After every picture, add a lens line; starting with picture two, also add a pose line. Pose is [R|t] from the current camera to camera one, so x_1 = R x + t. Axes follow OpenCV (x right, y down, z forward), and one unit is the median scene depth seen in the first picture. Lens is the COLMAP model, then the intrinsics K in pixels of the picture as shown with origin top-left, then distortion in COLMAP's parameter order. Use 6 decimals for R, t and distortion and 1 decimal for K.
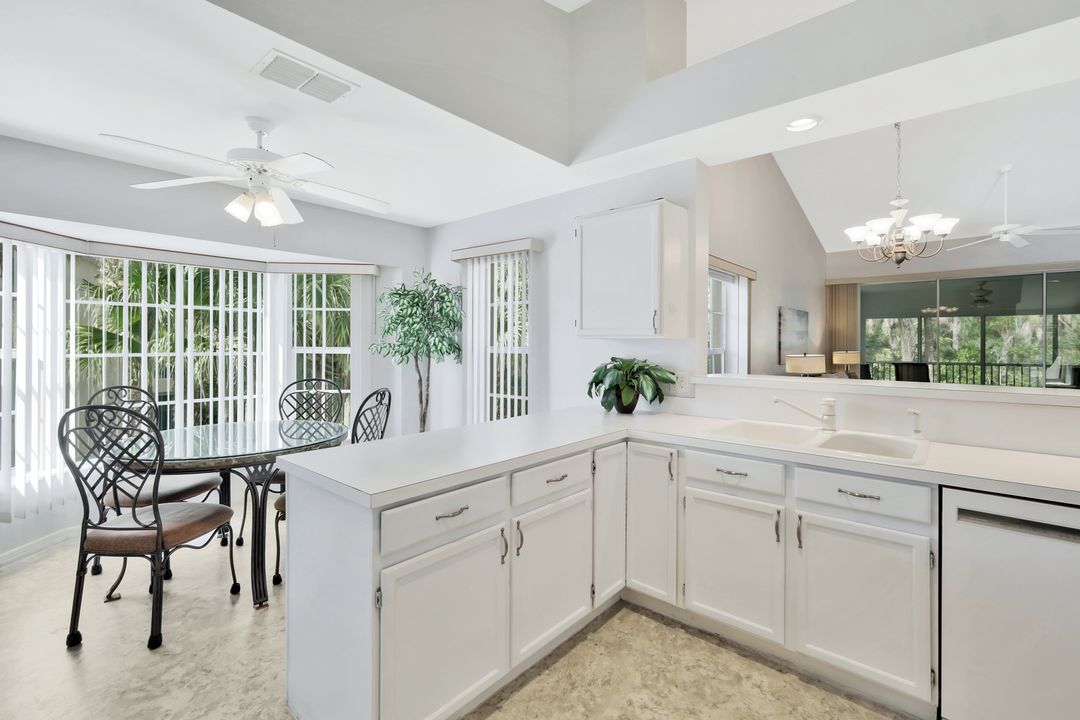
lens RADIAL K [[474.3, 0, 559.6], [0, 474.3, 343.5], [0, 0, 1]] dist [0.007902, 0.000960]
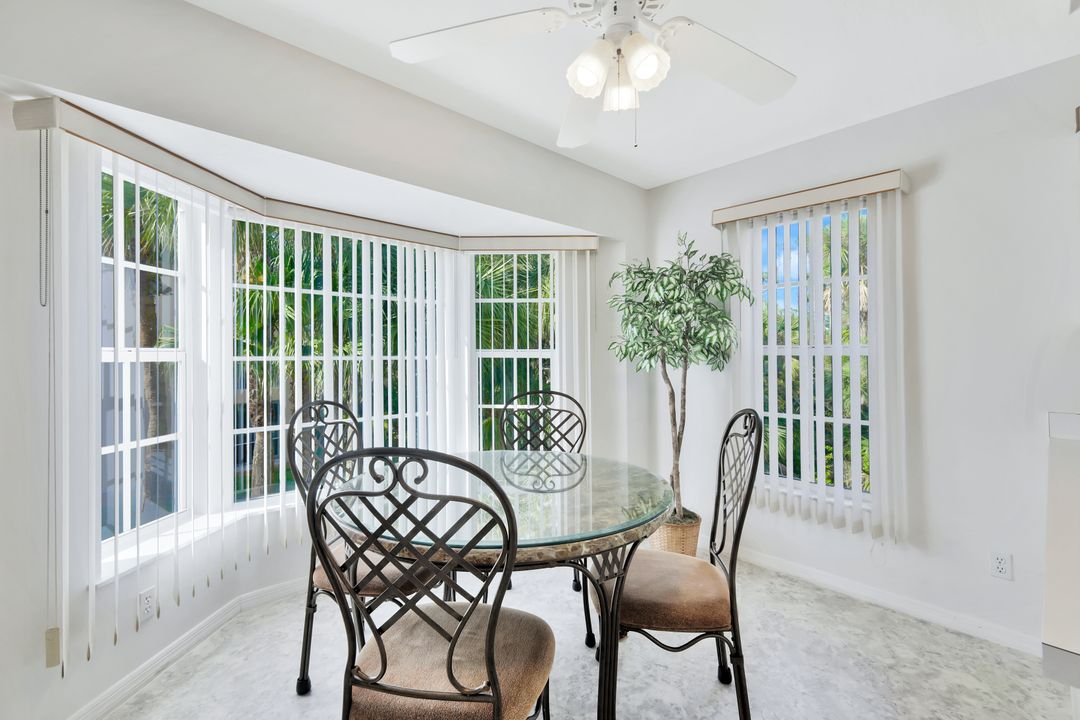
lens RADIAL K [[474.3, 0, 570.8], [0, 474.3, 357.7], [0, 0, 1]] dist [0.007902, 0.000960]
pose [[0.994691, -0.003316, -0.102851, -0.394881], [0.003975, 0.999973, 0.006205, 0.019901], [0.102827, -0.006581, 0.994677, 0.292411]]
